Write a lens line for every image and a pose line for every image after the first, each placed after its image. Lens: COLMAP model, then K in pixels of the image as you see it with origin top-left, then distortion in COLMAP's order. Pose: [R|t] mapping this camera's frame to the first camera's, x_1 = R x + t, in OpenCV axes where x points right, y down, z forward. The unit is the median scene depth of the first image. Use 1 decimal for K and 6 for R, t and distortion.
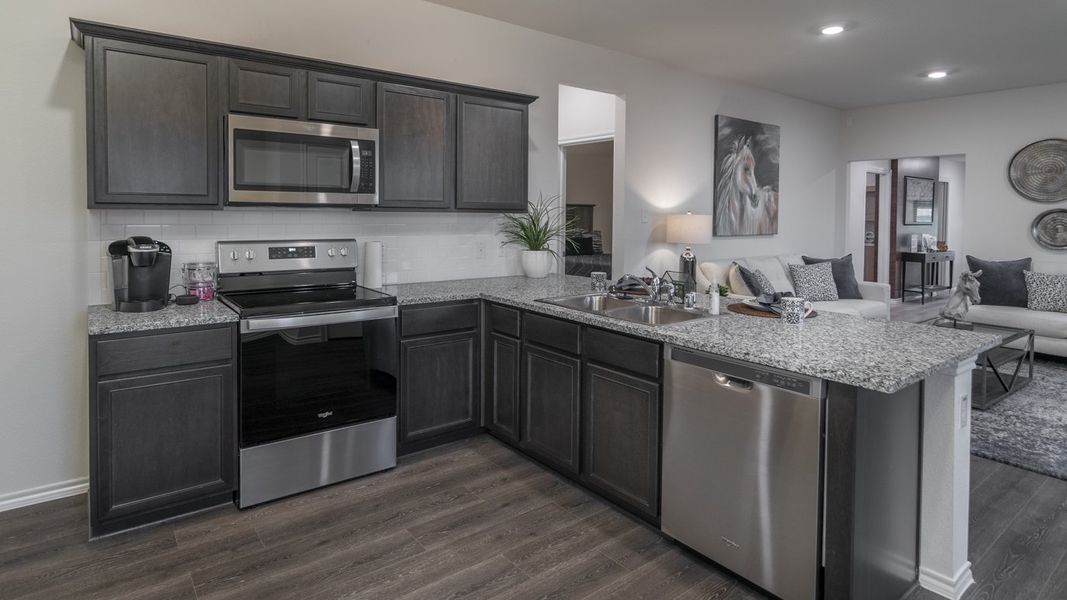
lens RADIAL K [[562.0, 0, 508.2], [0, 562.0, 234.6], [0, 0, 1]] dist [-0.000546, 0.000679]
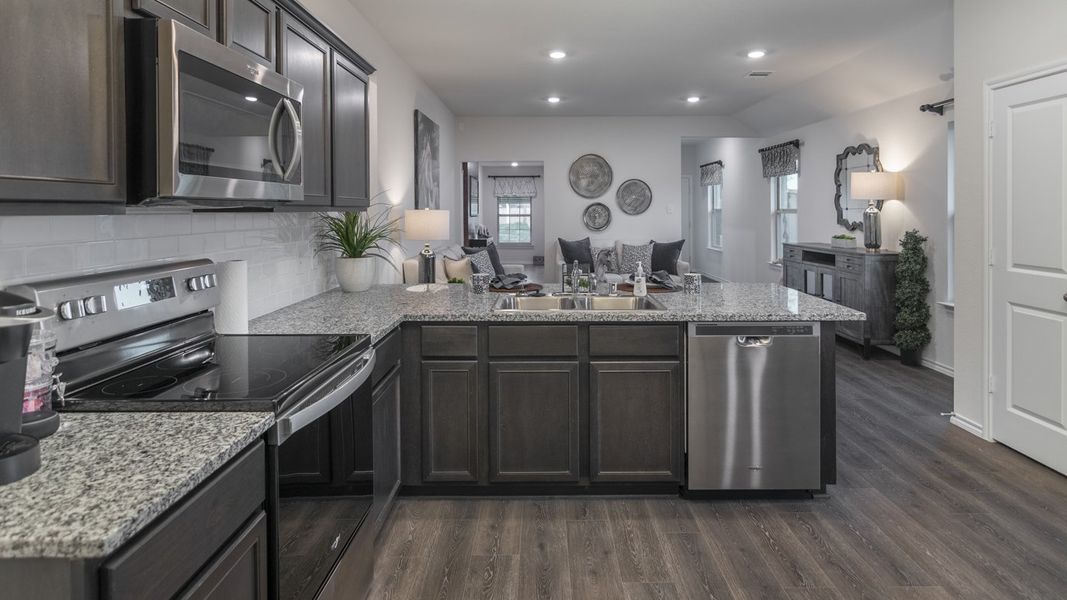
lens RADIAL K [[590.7, 0, 540.3], [0, 590.7, 218.3], [0, 0, 1]] dist [-0.000602, -0.000007]
pose [[0.600587, -0.025531, 0.799152, -0.317144], [0.042032, 0.999116, 0.000331, -0.011485], [-0.798454, 0.033391, 0.601129, 0.190756]]
